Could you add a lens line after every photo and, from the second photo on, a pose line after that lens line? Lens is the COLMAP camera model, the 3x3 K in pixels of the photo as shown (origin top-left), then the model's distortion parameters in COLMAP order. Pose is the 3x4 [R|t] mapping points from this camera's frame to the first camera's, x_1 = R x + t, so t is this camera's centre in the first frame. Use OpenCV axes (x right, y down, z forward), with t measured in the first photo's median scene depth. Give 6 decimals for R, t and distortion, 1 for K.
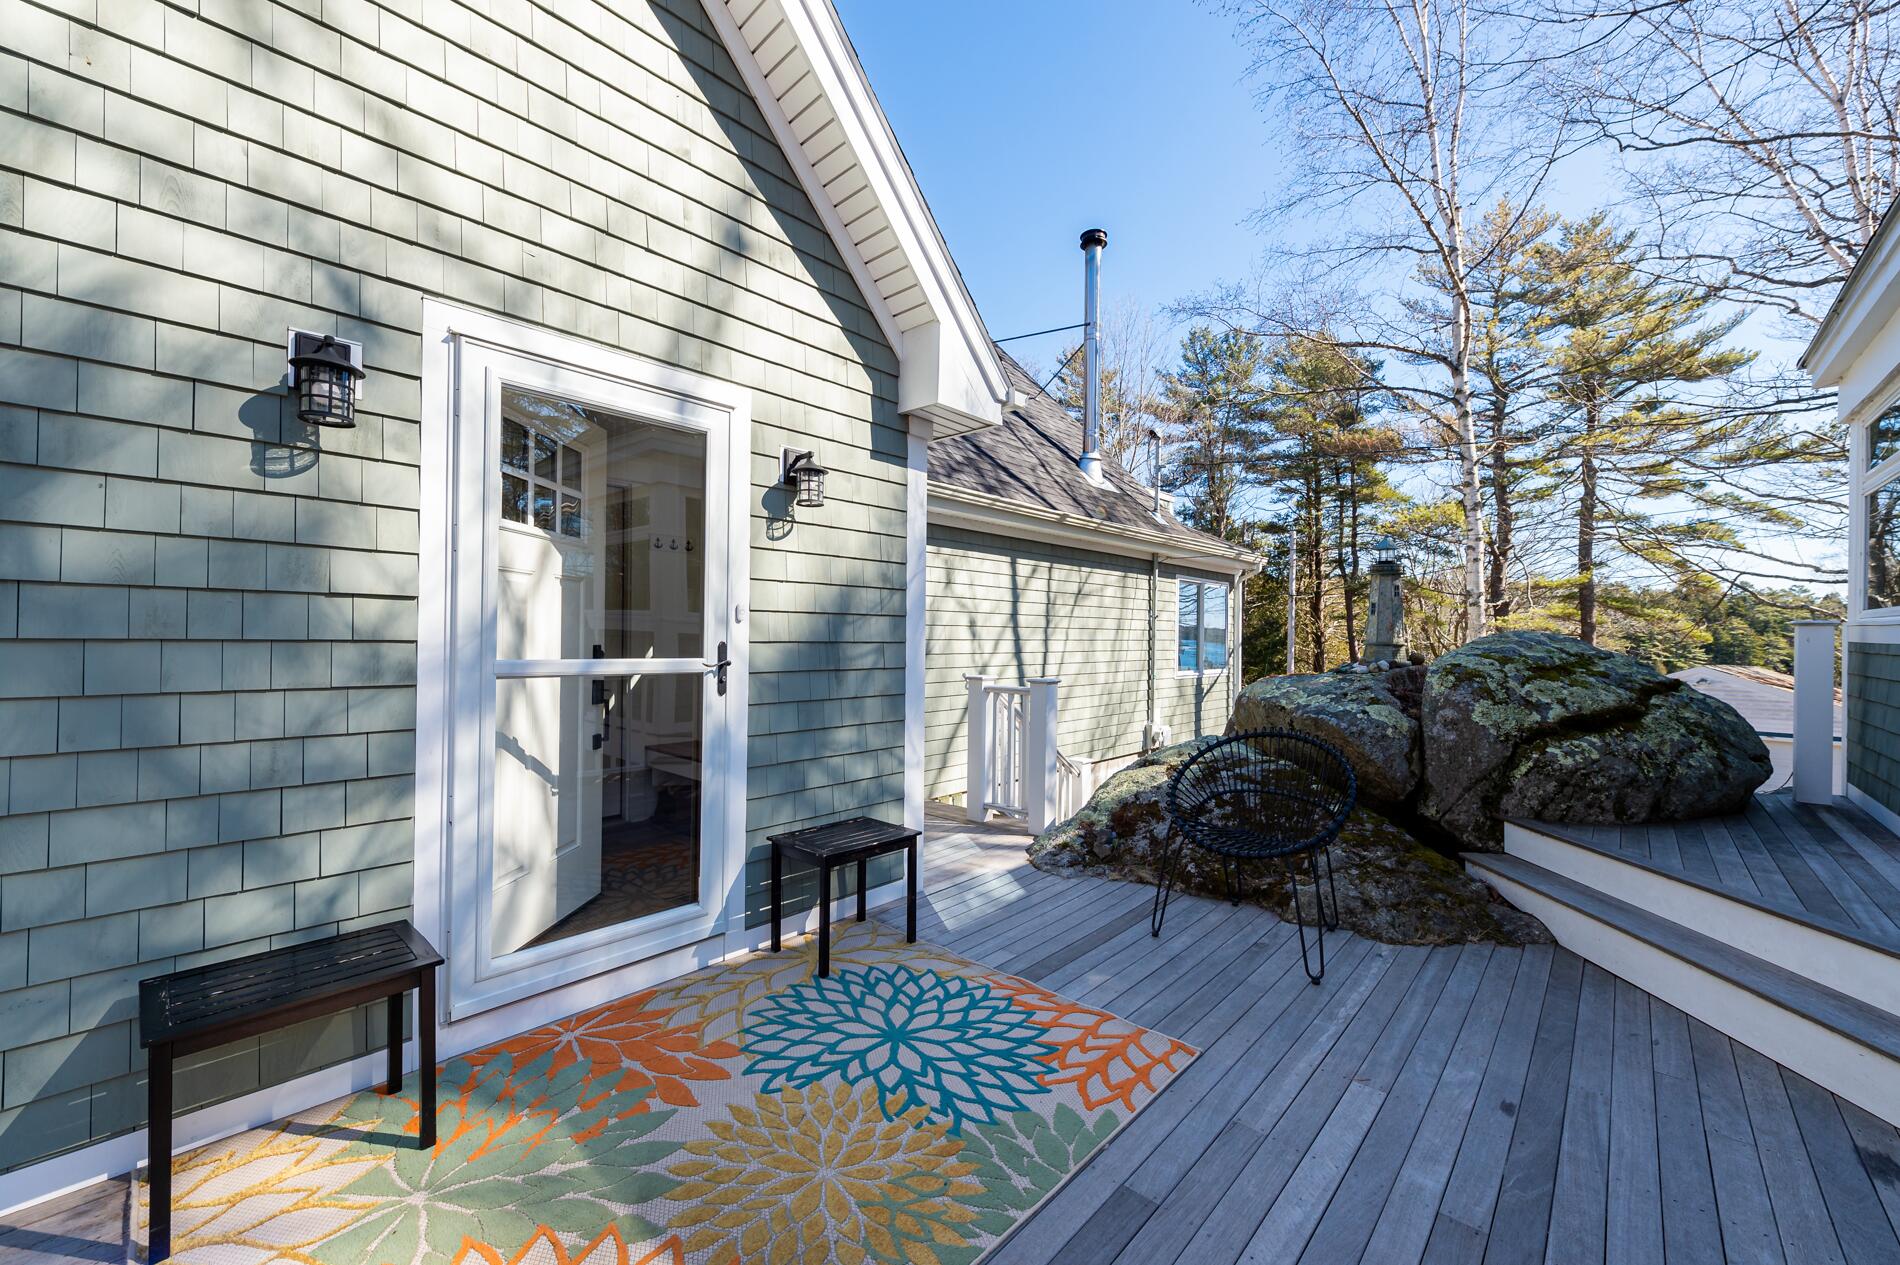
lens RADIAL K [[744.6, 0, 948.4], [0, 744.6, 636.1], [0, 0, 1]] dist [-0.001087, -0.000558]
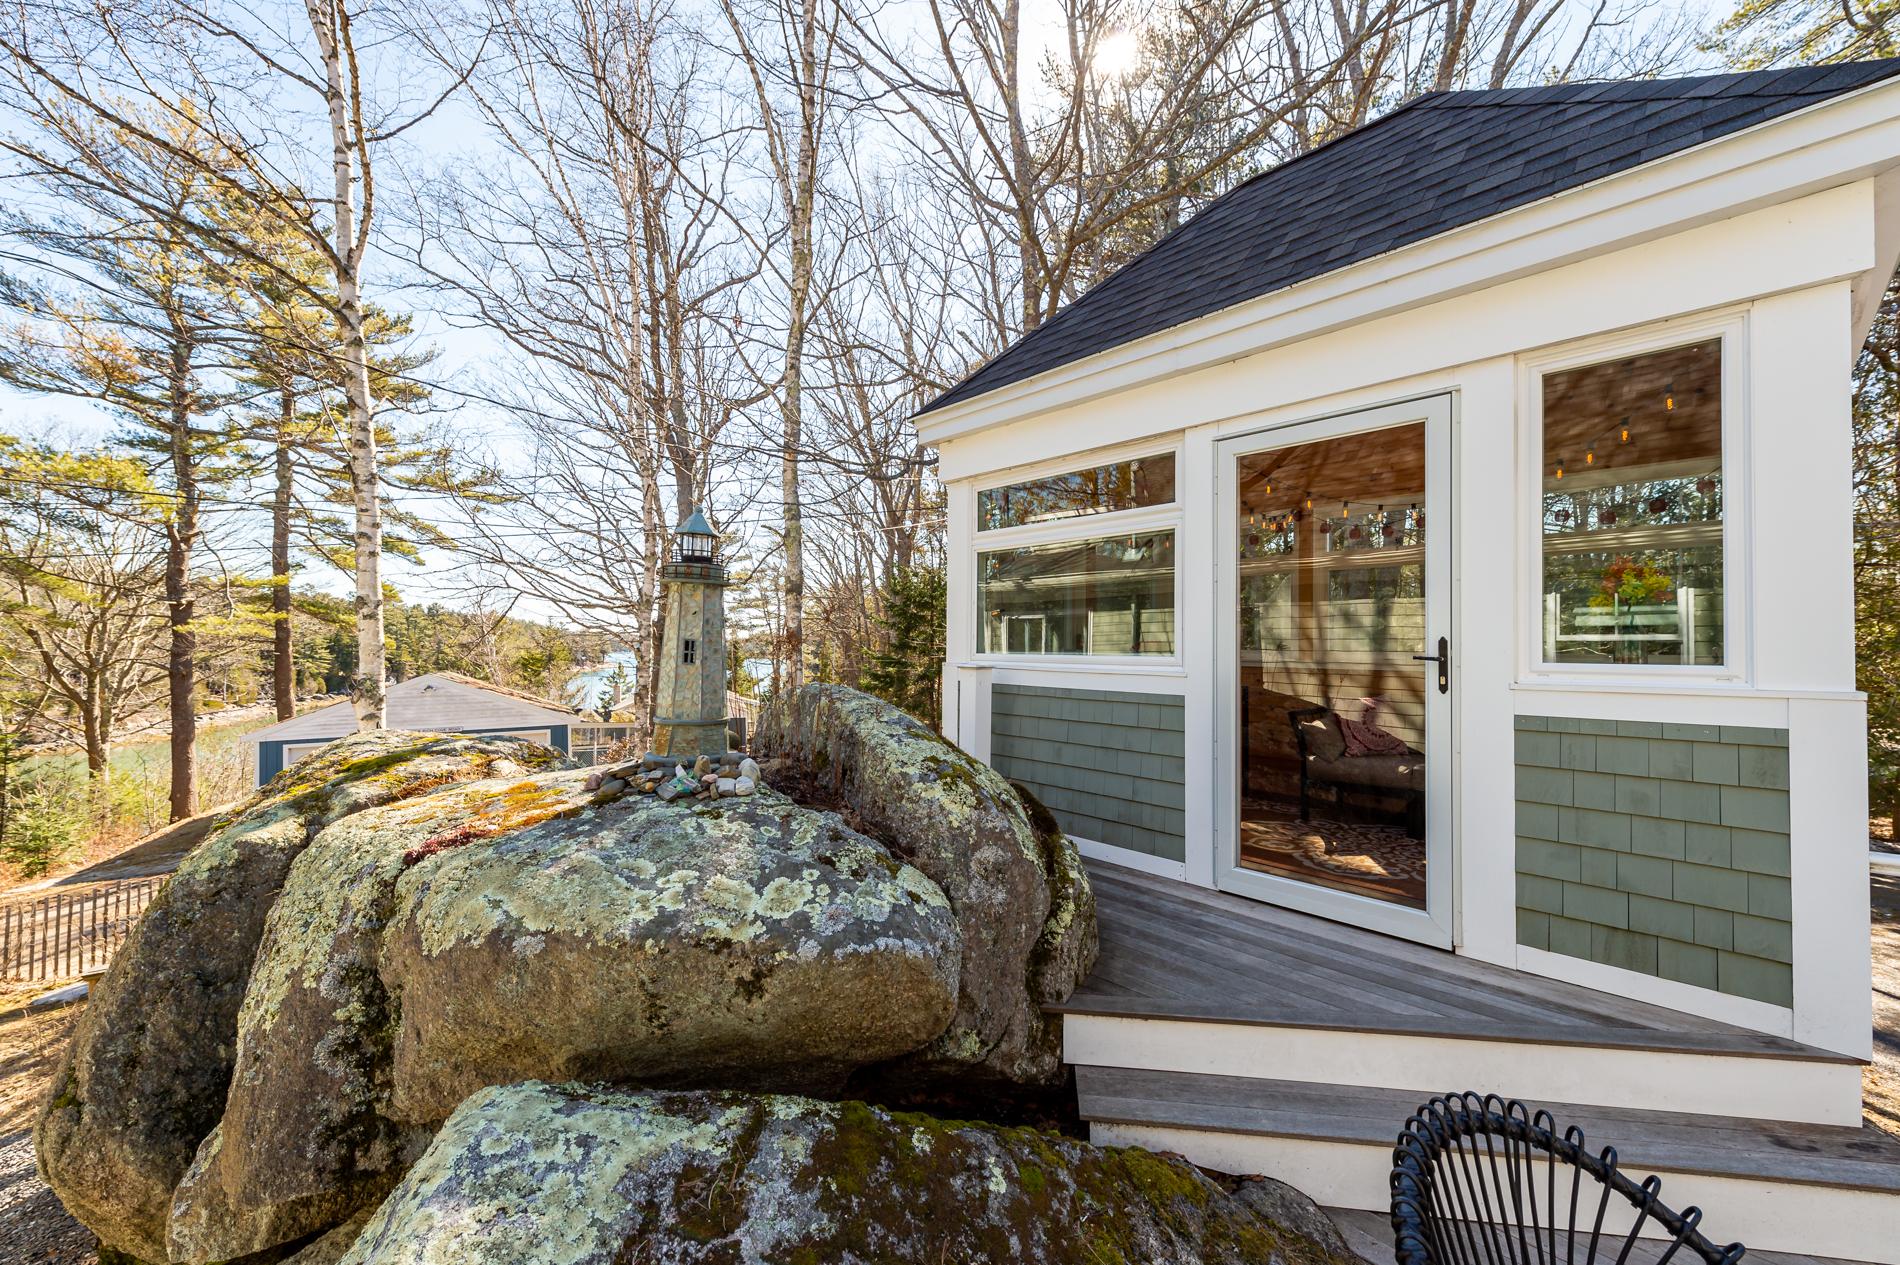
lens RADIAL K [[744.6, 0, 951.7], [0, 744.6, 629.7], [0, 0, 1]] dist [-0.001087, -0.000558]
pose [[0.072996, 0.012313, 0.997256, 0.013880], [-0.001807, 0.999924, -0.012214, -0.006752], [-0.997331, -0.000910, 0.073012, 0.118463]]
